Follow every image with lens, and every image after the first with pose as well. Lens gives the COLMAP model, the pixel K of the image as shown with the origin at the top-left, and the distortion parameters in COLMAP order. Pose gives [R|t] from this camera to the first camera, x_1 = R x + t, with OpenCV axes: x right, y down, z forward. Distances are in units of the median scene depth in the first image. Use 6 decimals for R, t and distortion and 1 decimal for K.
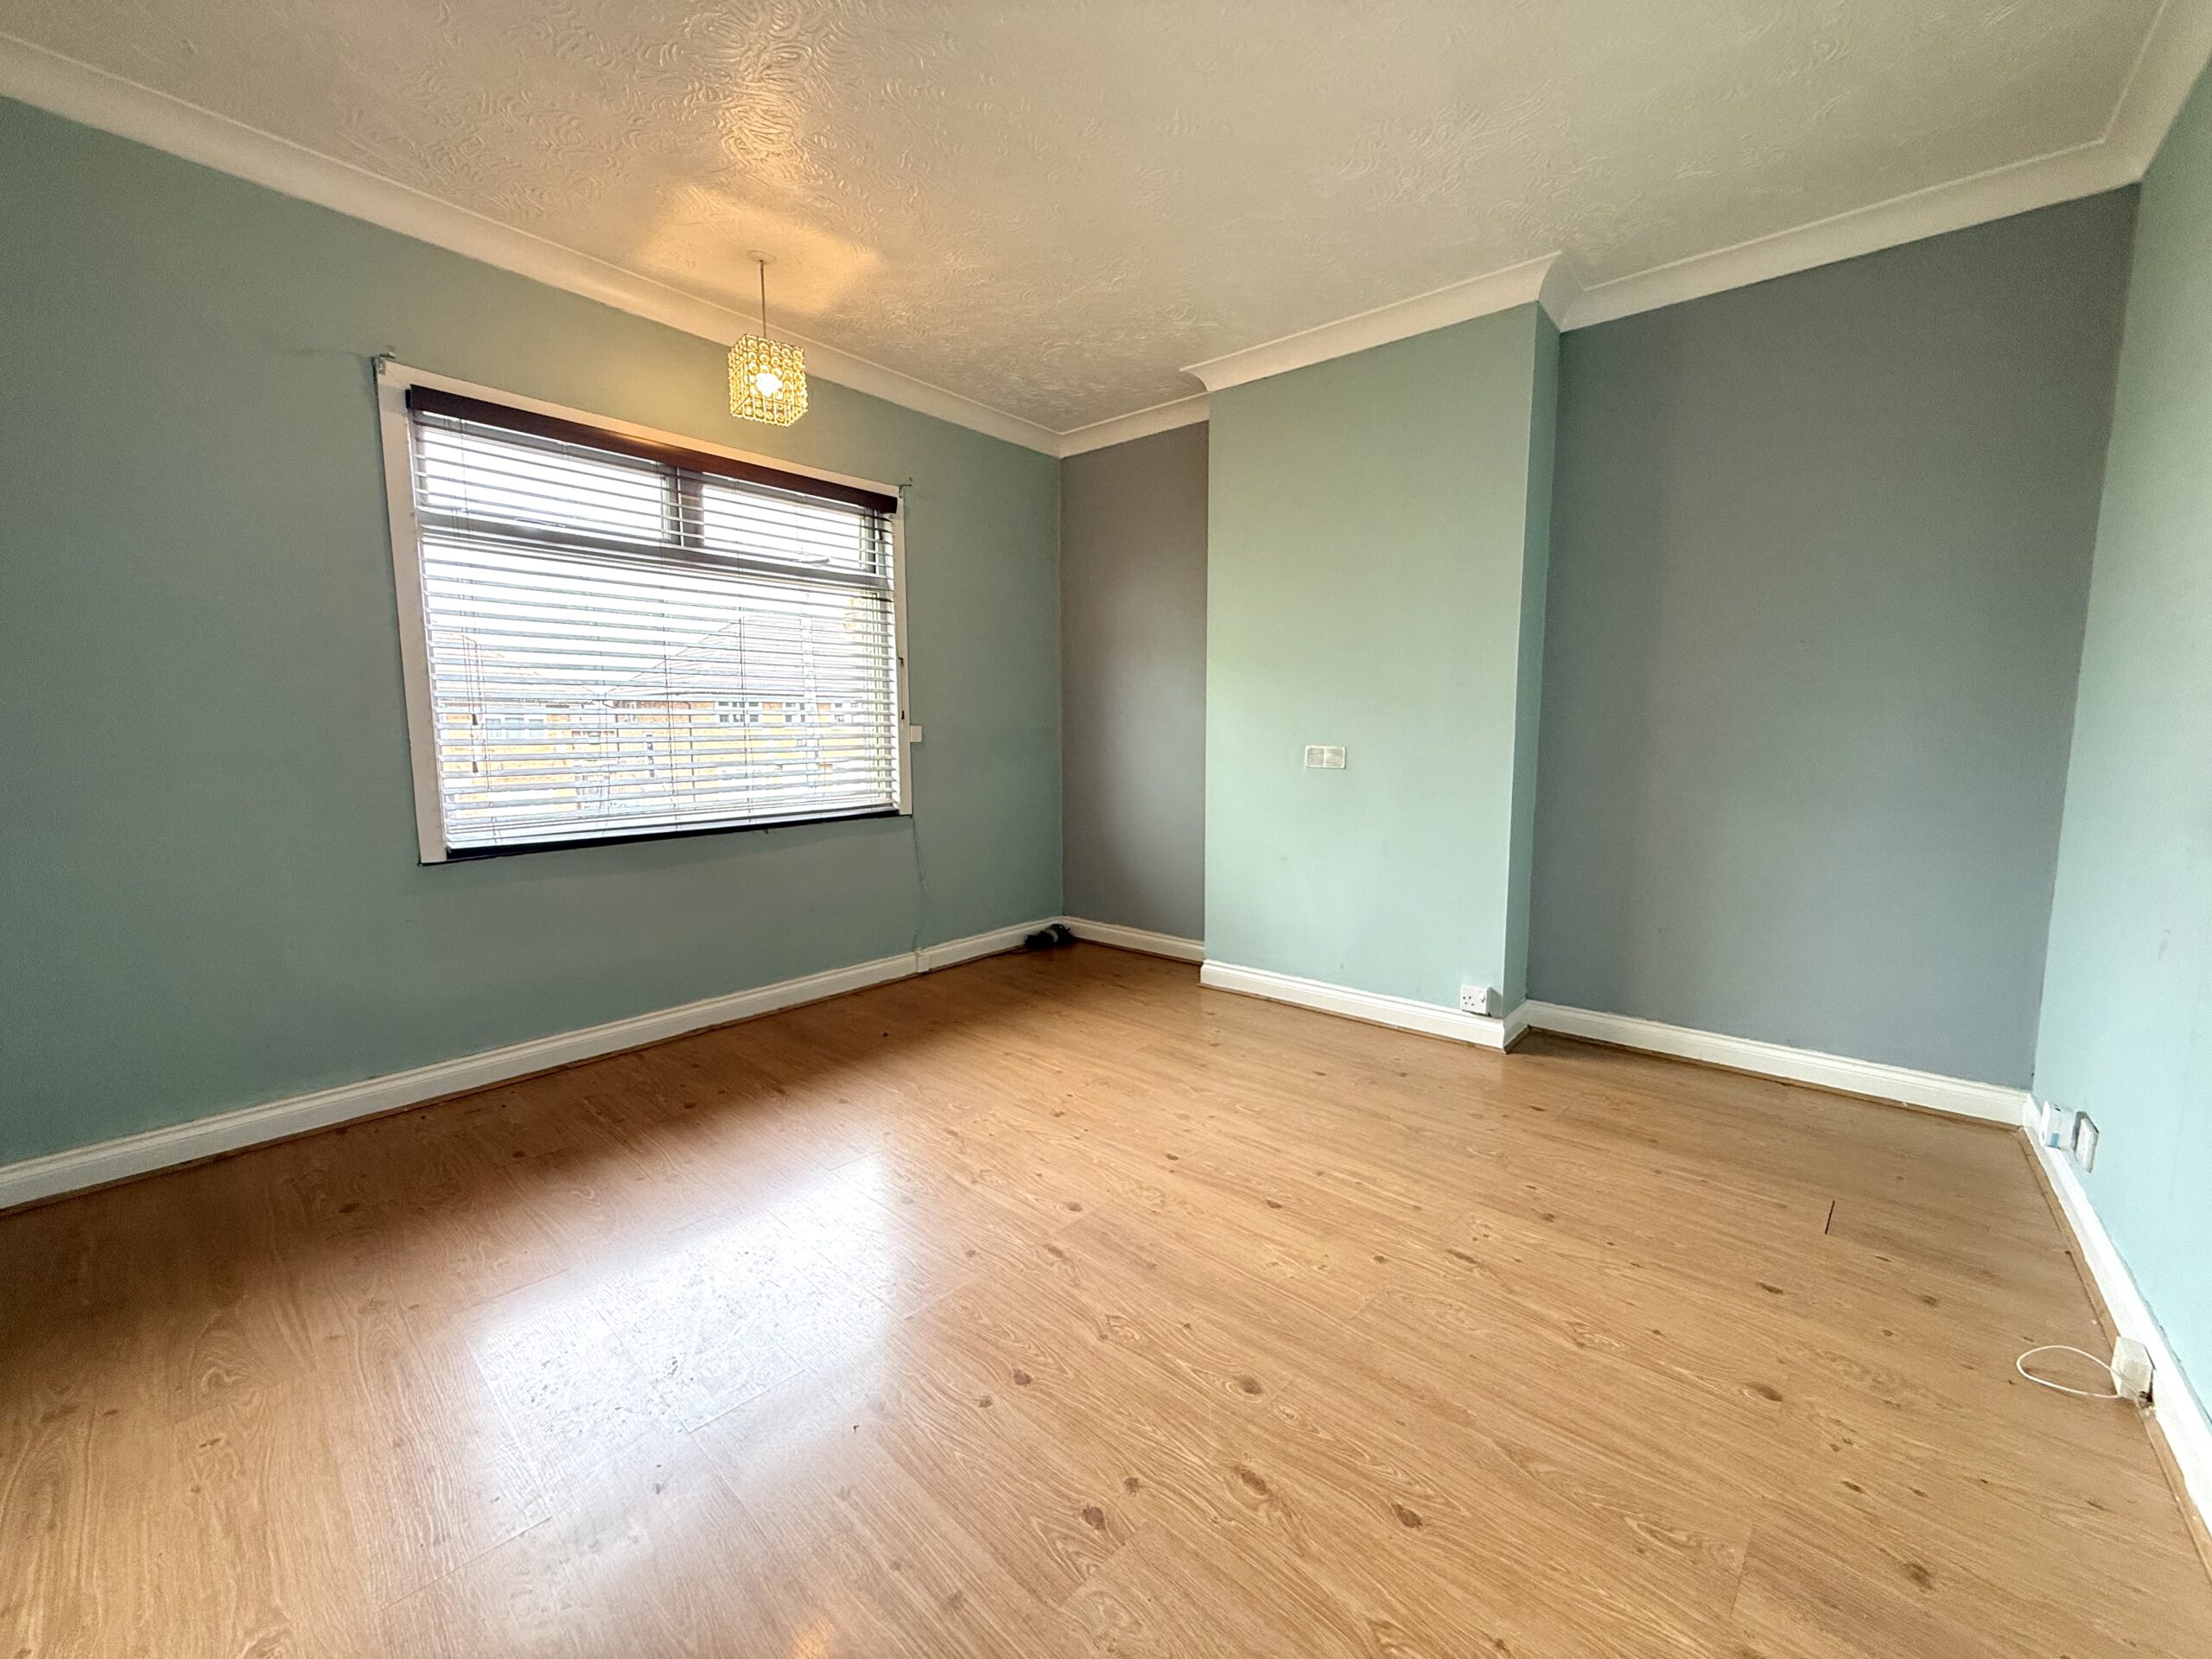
lens RADIAL K [[889.6, 0, 1154.4], [0, 889.6, 828.3], [0, 0, 1]] dist [-0.000343, 0.000464]
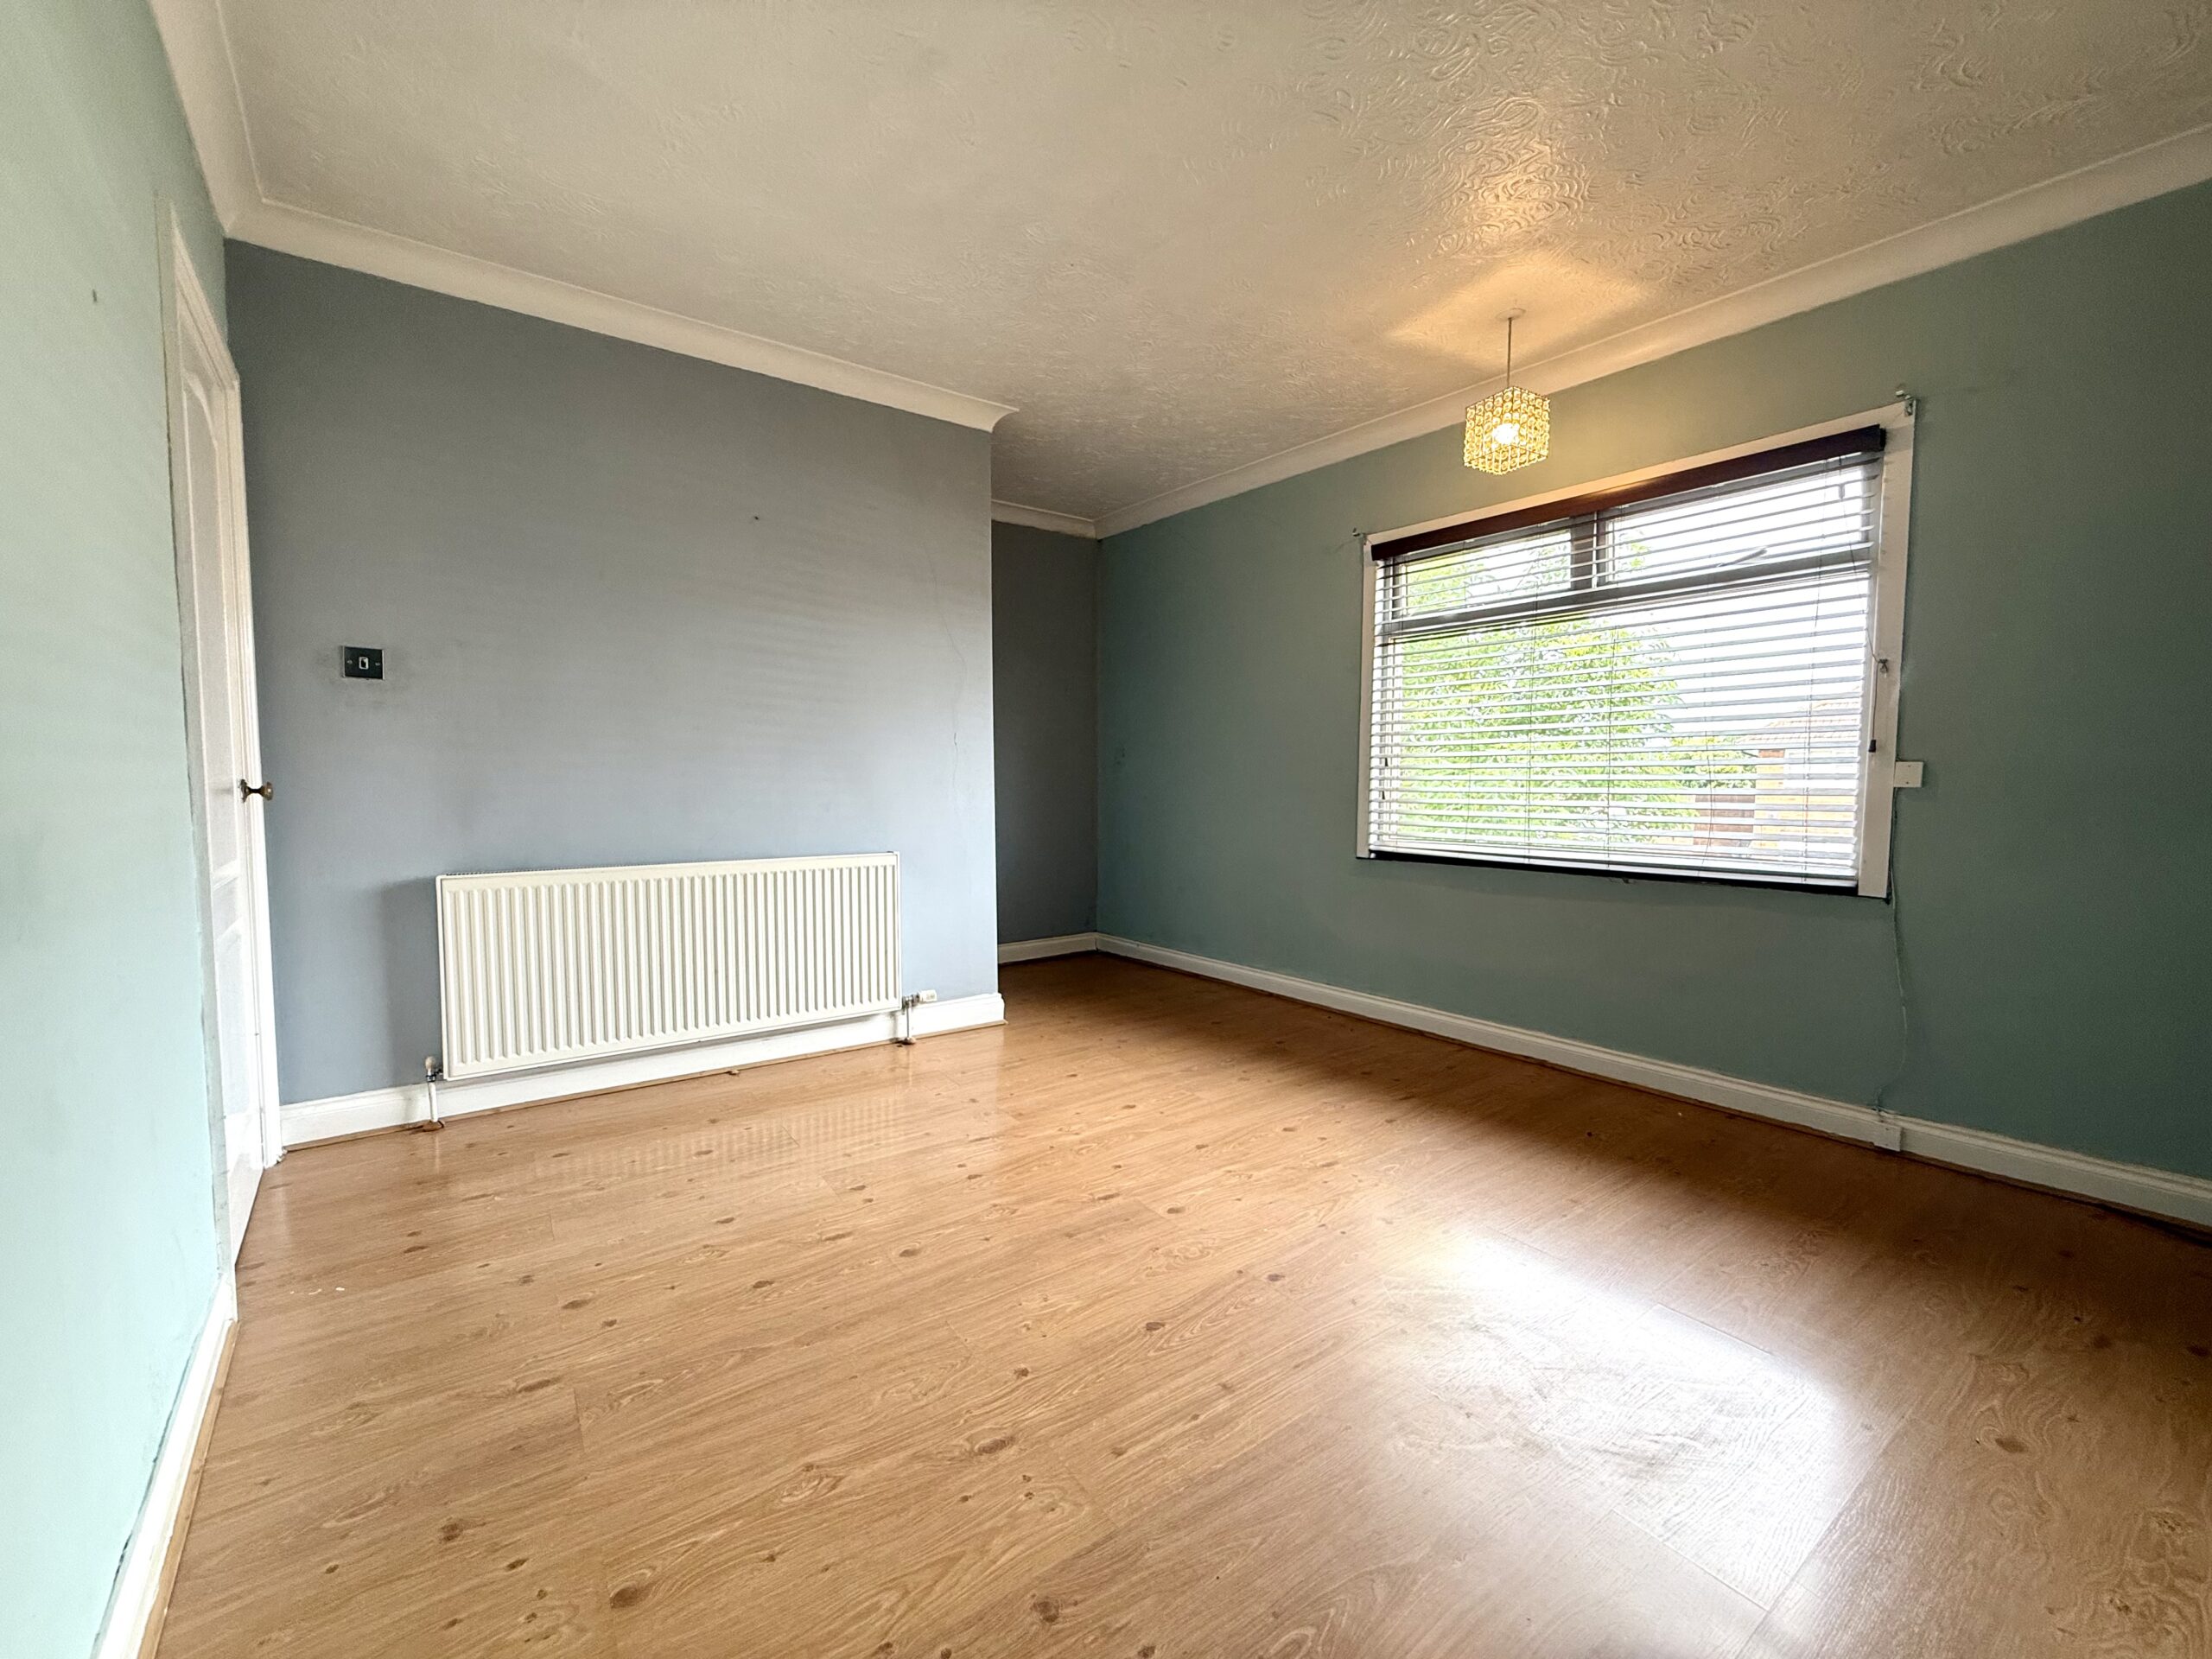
lens RADIAL K [[889.6, 0, 1047.9], [0, 889.6, 833.6], [0, 0, 1]] dist [-0.000343, 0.000464]
pose [[-0.271397, 0.063713, -0.960356, 0.719941], [-0.109127, 0.989335, 0.096475, -0.082411], [0.956261, 0.130983, -0.261549, 0.815053]]
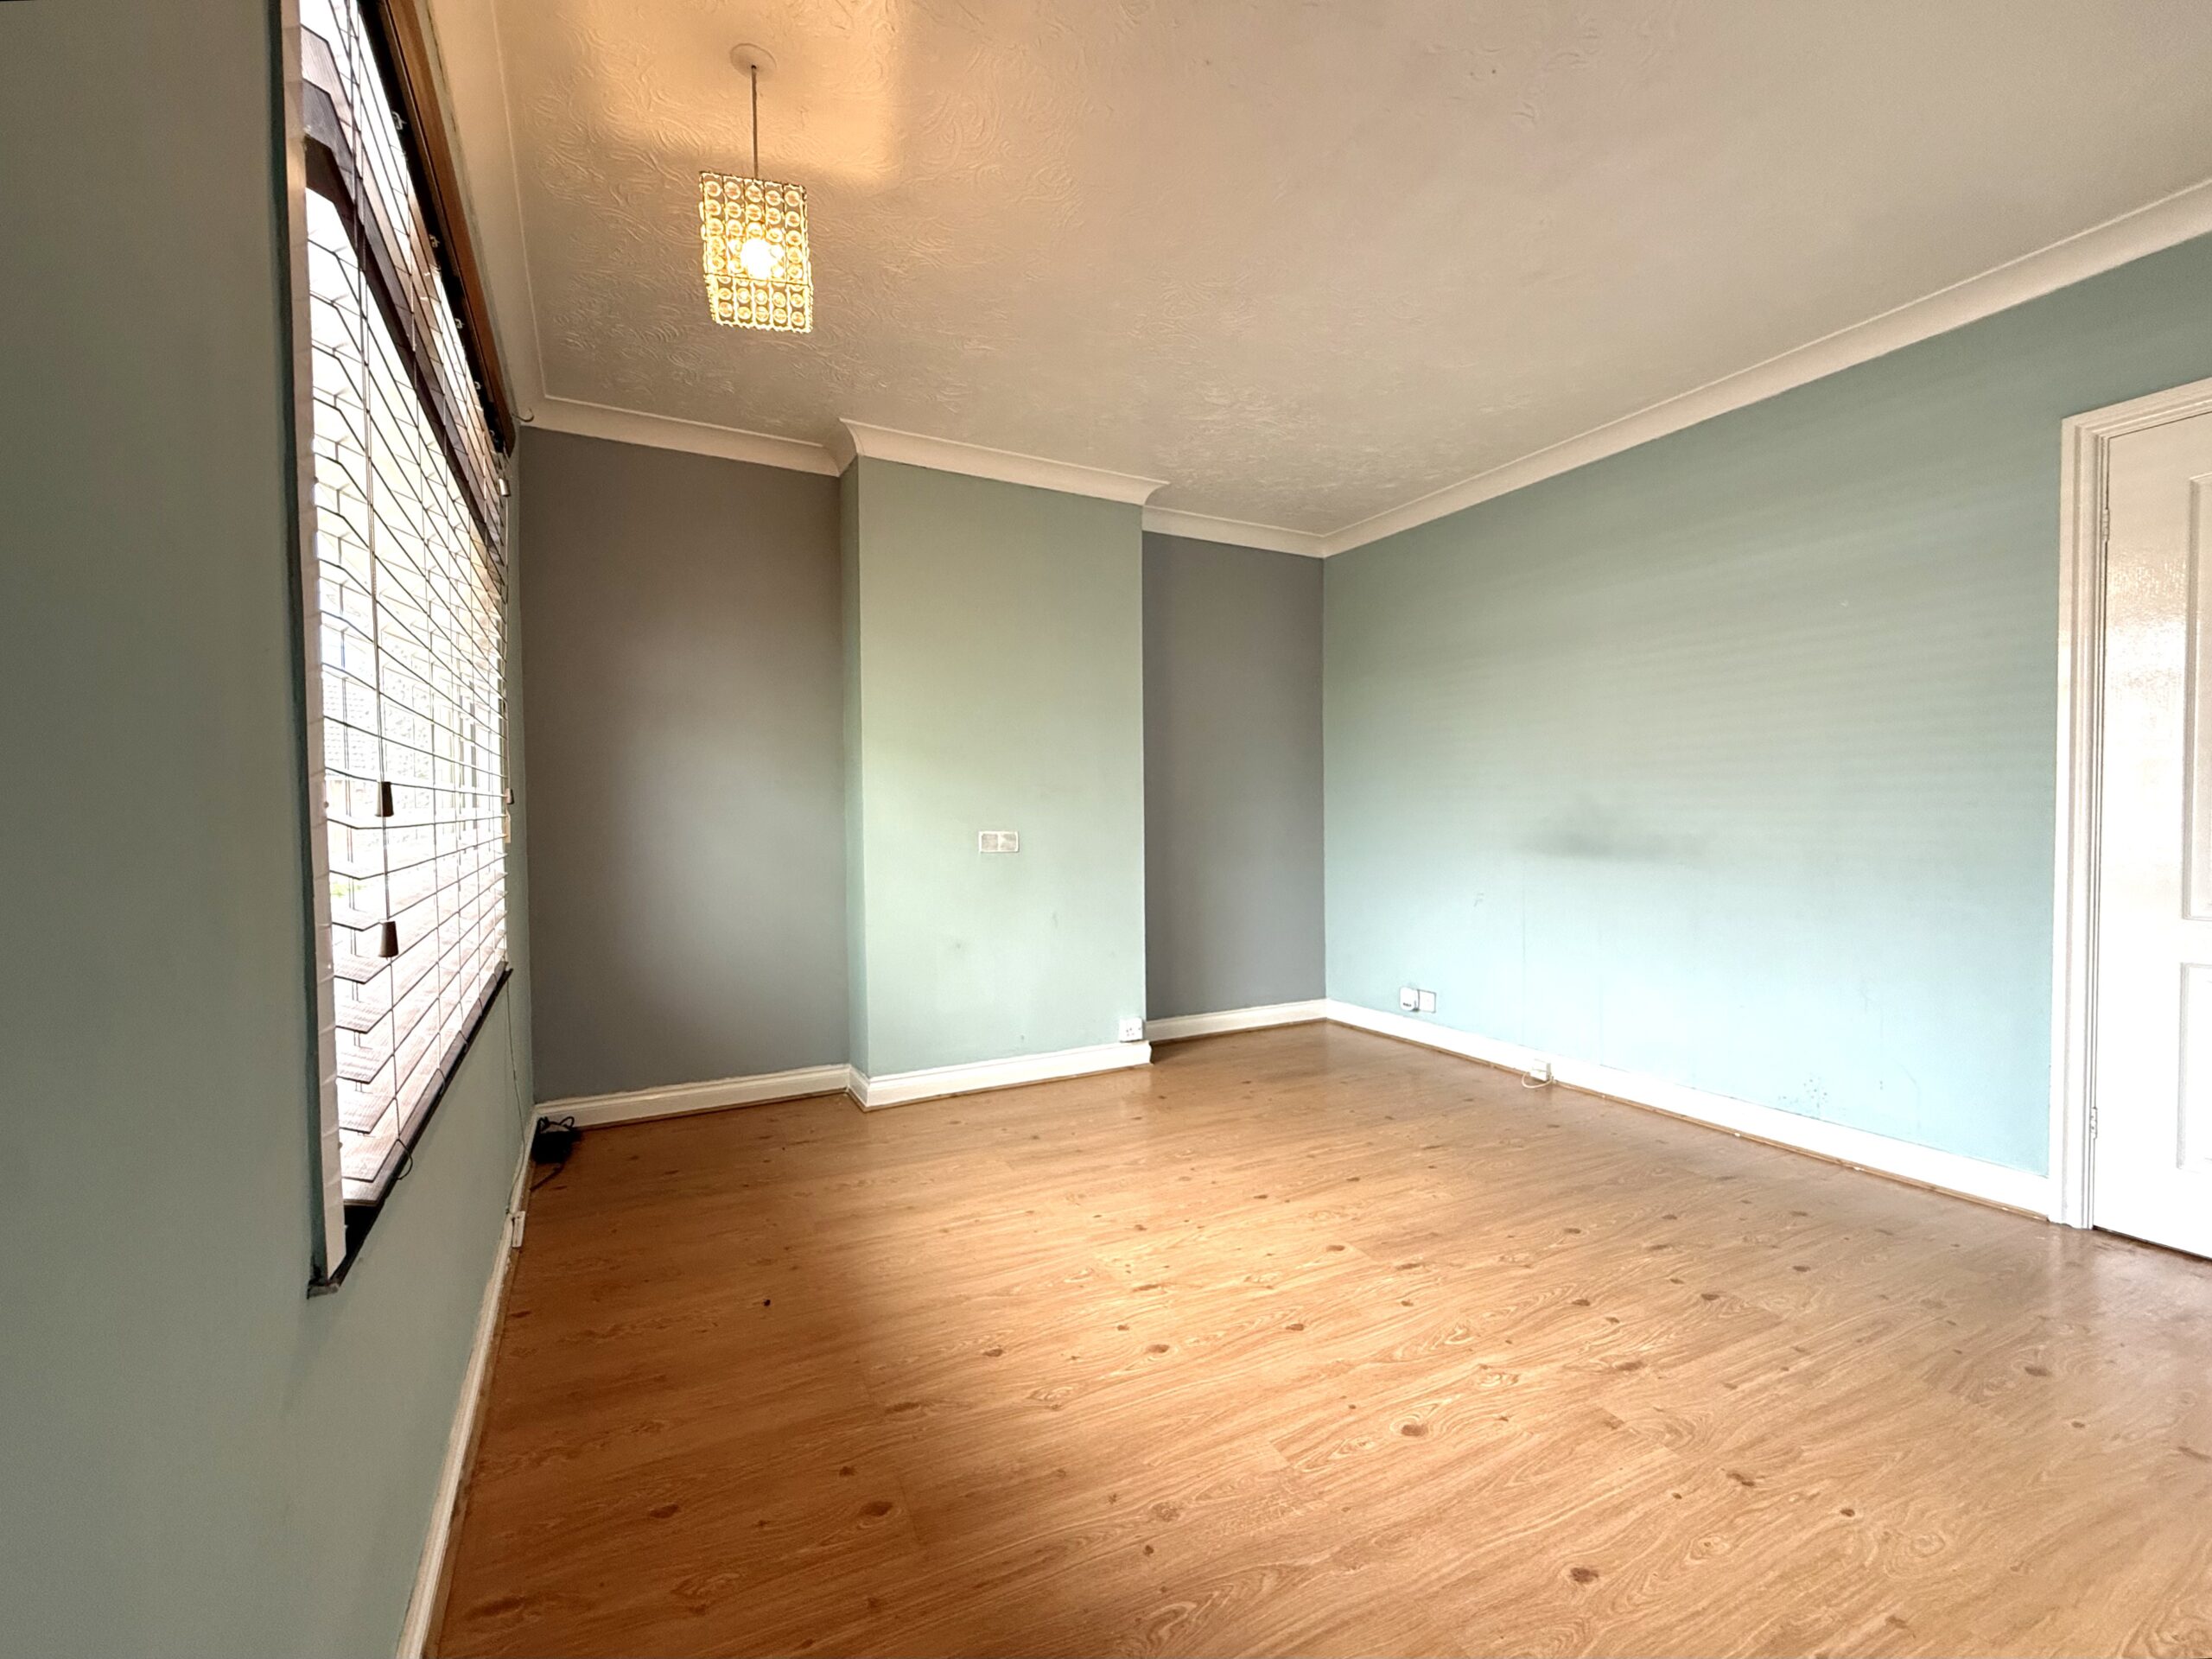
lens RADIAL K [[889.6, 0, 1100.4], [0, 889.6, 835.3], [0, 0, 1]] dist [-0.000343, 0.000464]
pose [[0.400790, -0.025047, 0.915827, -0.906157], [0.109963, 0.993715, -0.020945, -0.065786], [-0.909547, 0.109102, 0.401025, 0.584724]]
